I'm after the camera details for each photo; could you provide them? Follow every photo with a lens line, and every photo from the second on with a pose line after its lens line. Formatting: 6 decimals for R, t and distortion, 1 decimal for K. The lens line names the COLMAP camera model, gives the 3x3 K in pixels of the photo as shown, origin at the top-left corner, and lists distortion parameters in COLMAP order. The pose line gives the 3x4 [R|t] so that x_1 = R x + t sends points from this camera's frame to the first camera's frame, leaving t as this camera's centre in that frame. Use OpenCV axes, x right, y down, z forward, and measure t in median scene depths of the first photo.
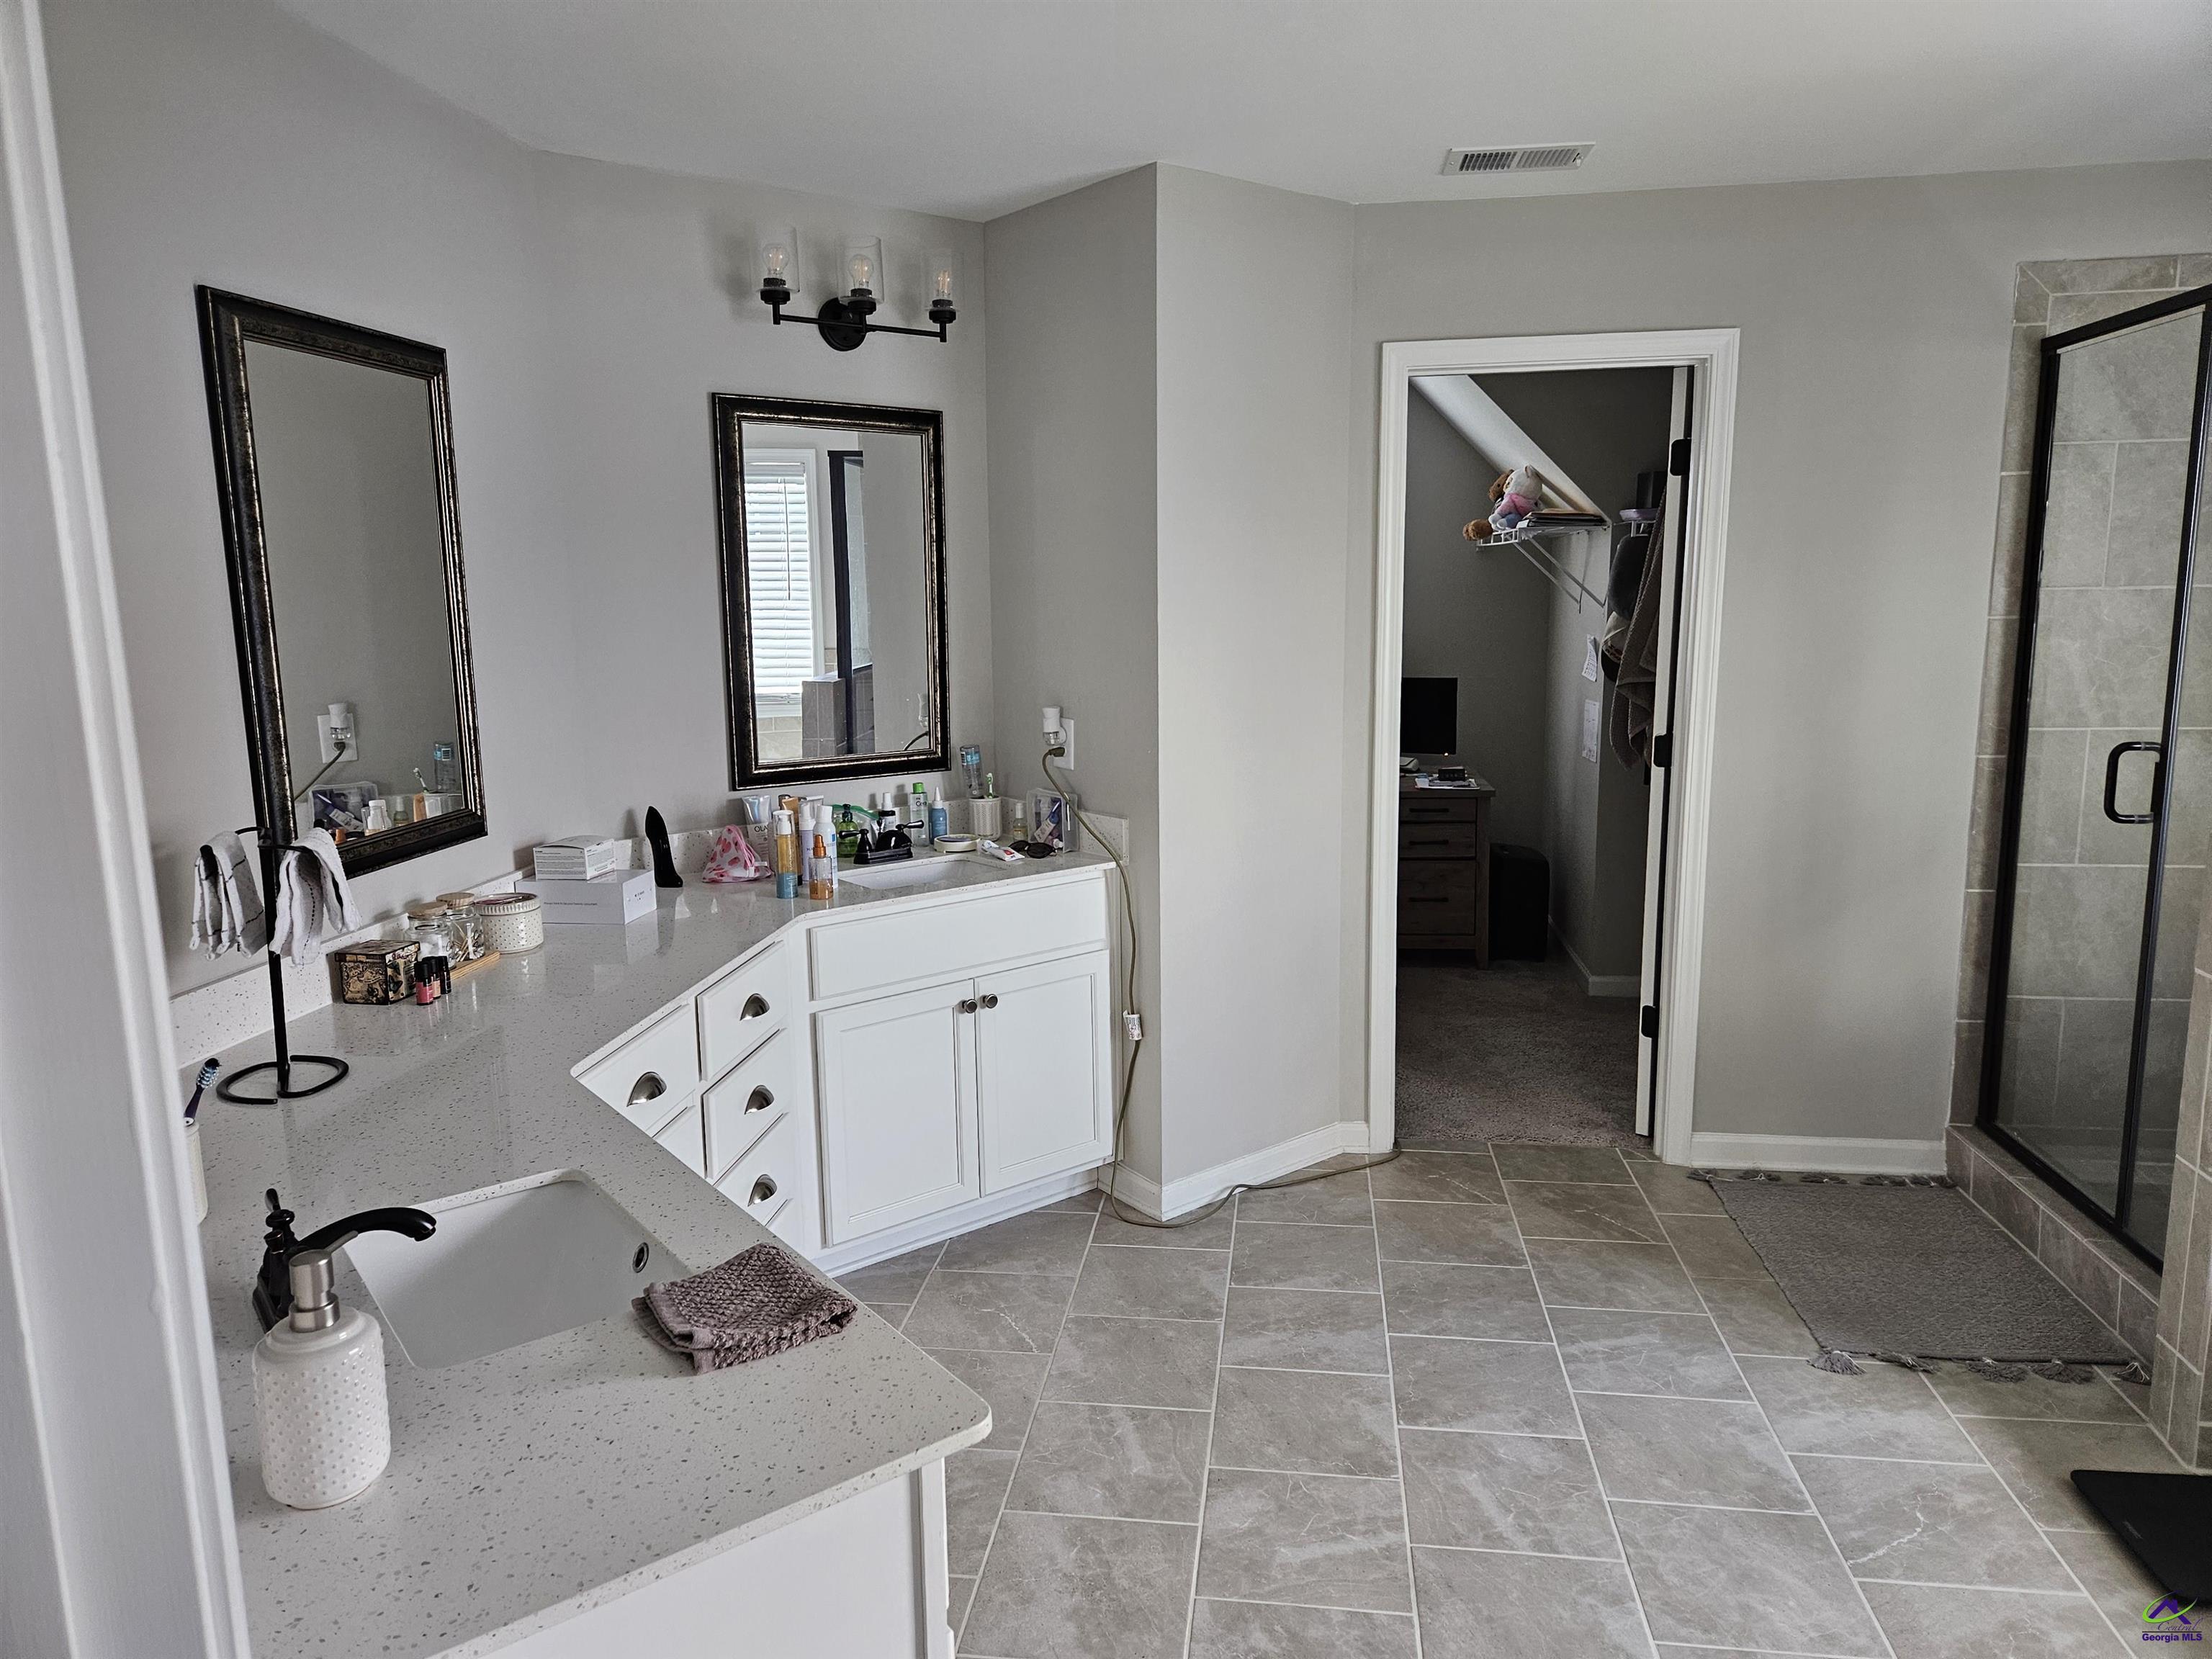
lens RADIAL K [[1472.1, 0, 1104.3], [0, 1472.1, 818.6], [0, 0, 1]] dist [0.069385, -0.053560]
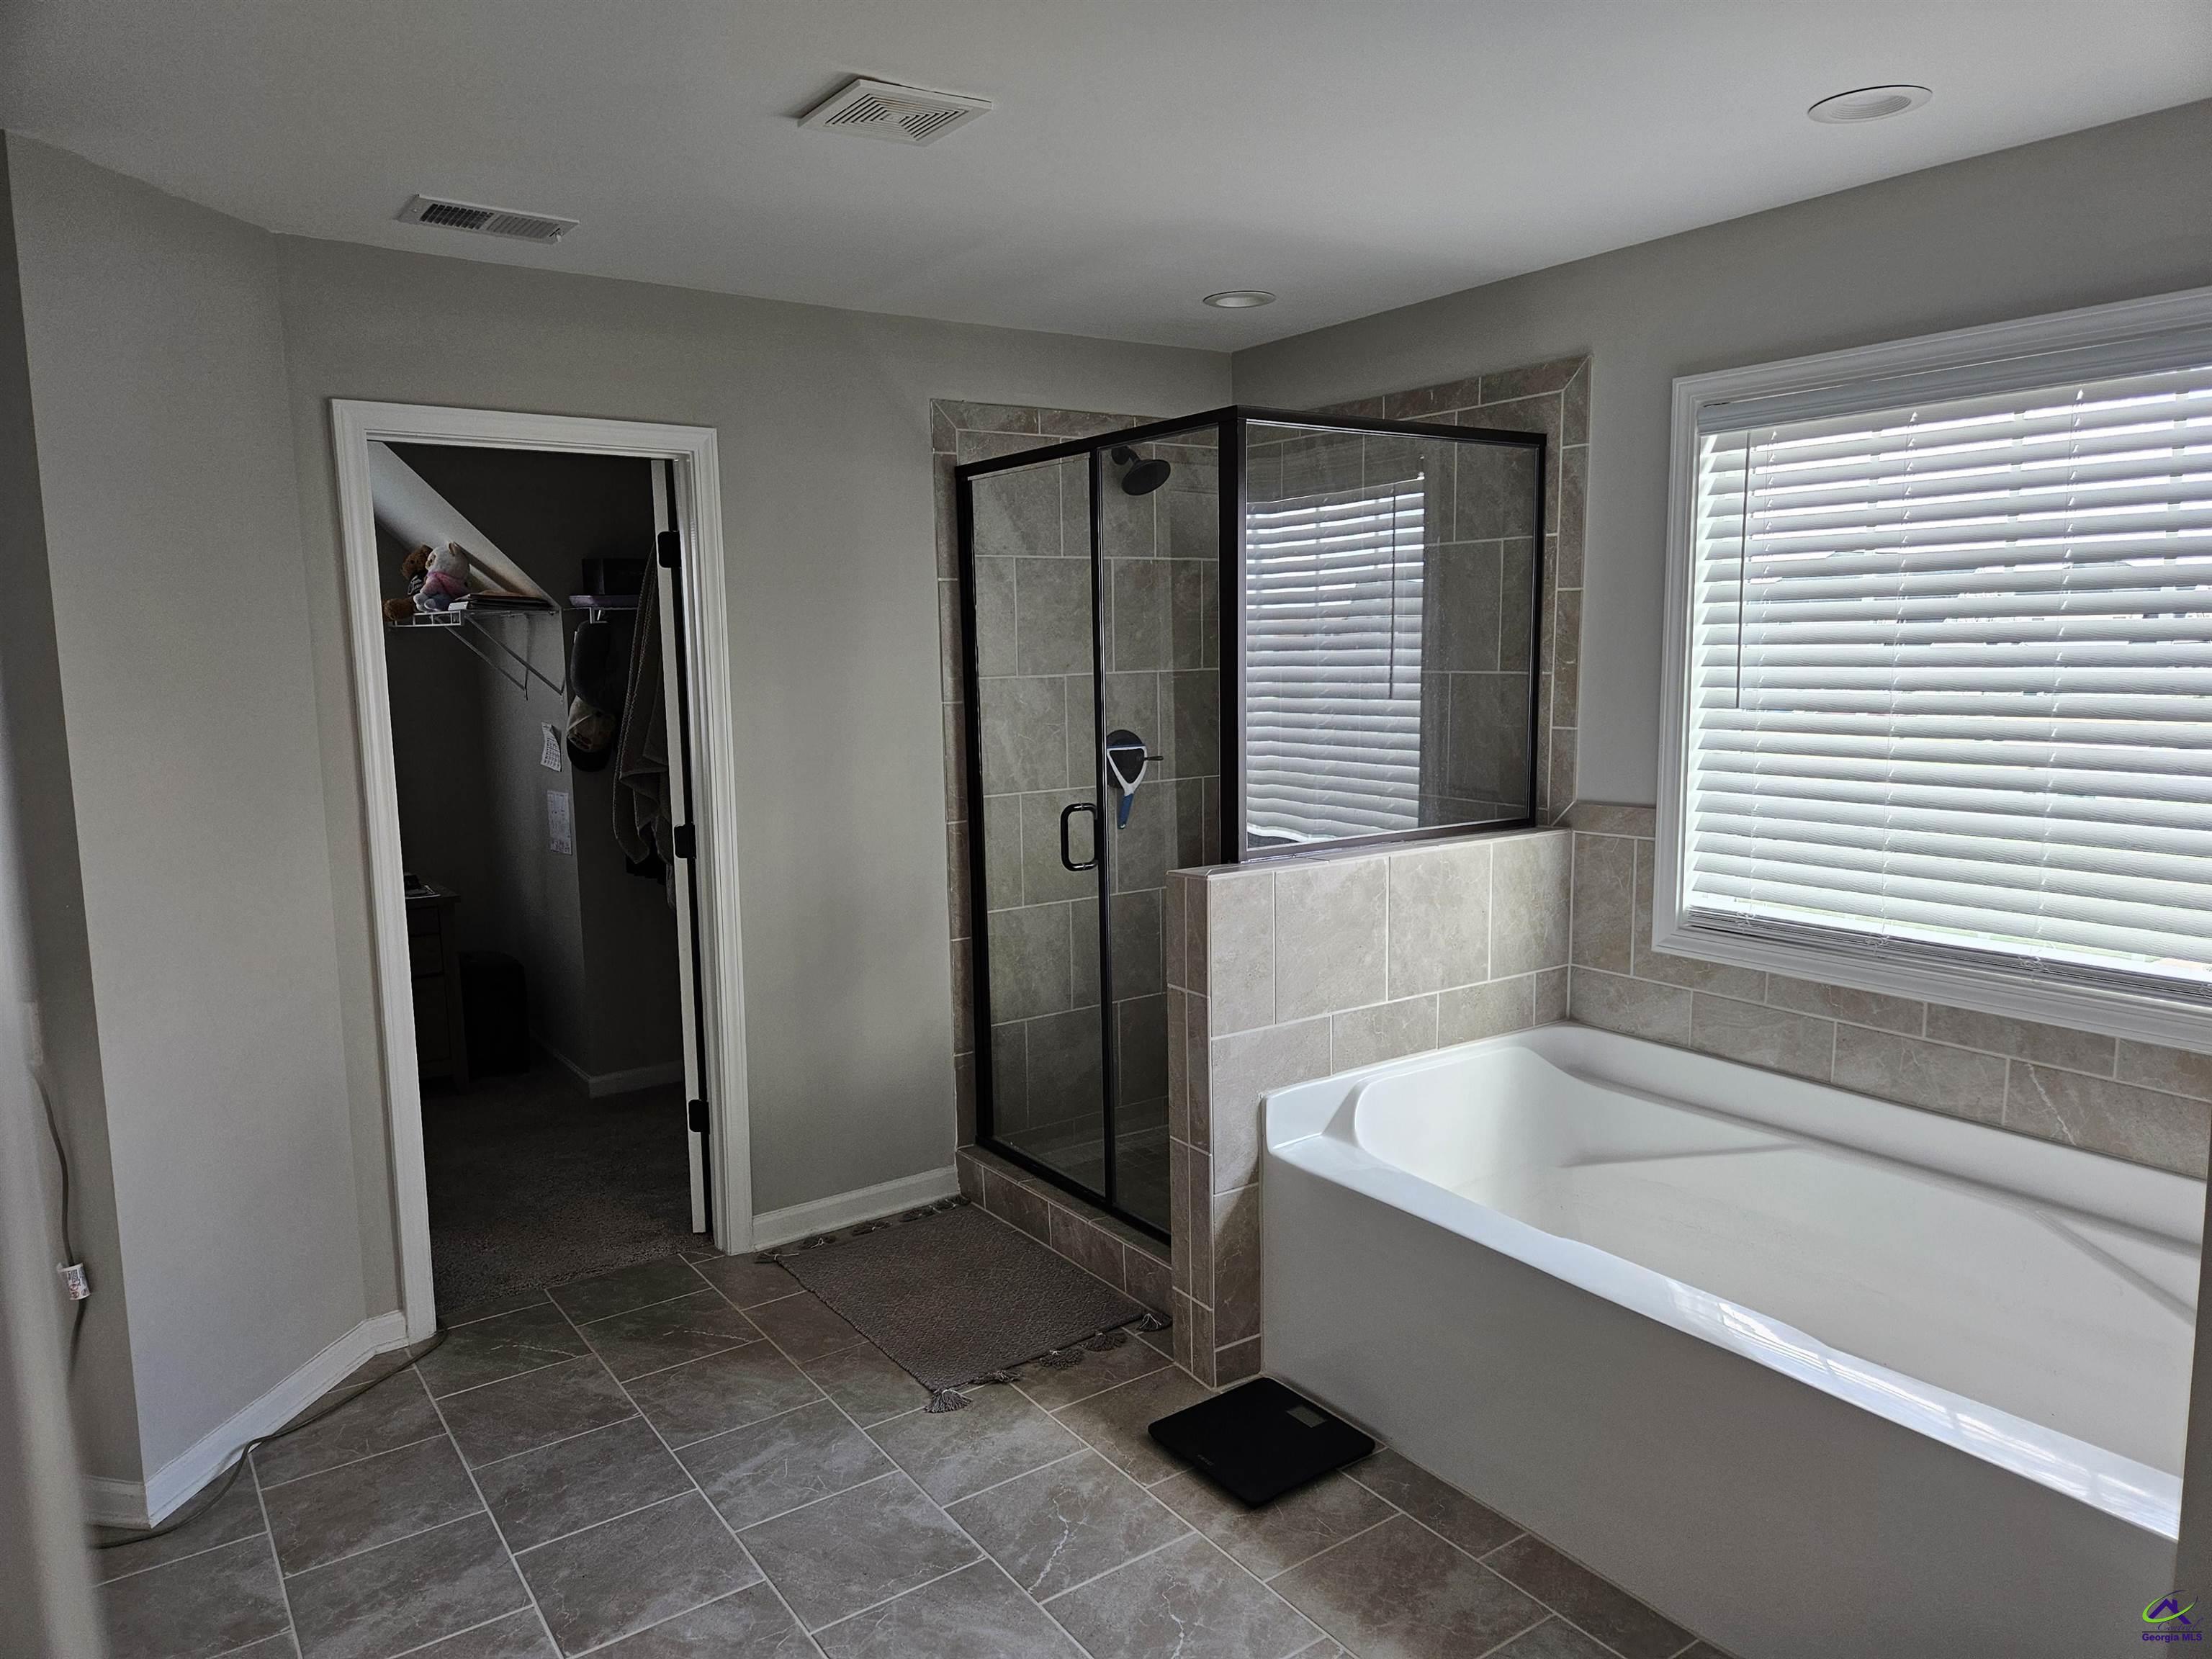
lens RADIAL K [[1472.1, 0, 1106.0], [0, 1472.1, 824.3], [0, 0, 1]] dist [0.069385, -0.053560]
pose [[0.735988, -0.083287, 0.671852, -0.087691], [0.113374, 0.993552, -0.001030, -0.026670], [-0.667434, 0.076929, 0.740685, 0.086378]]
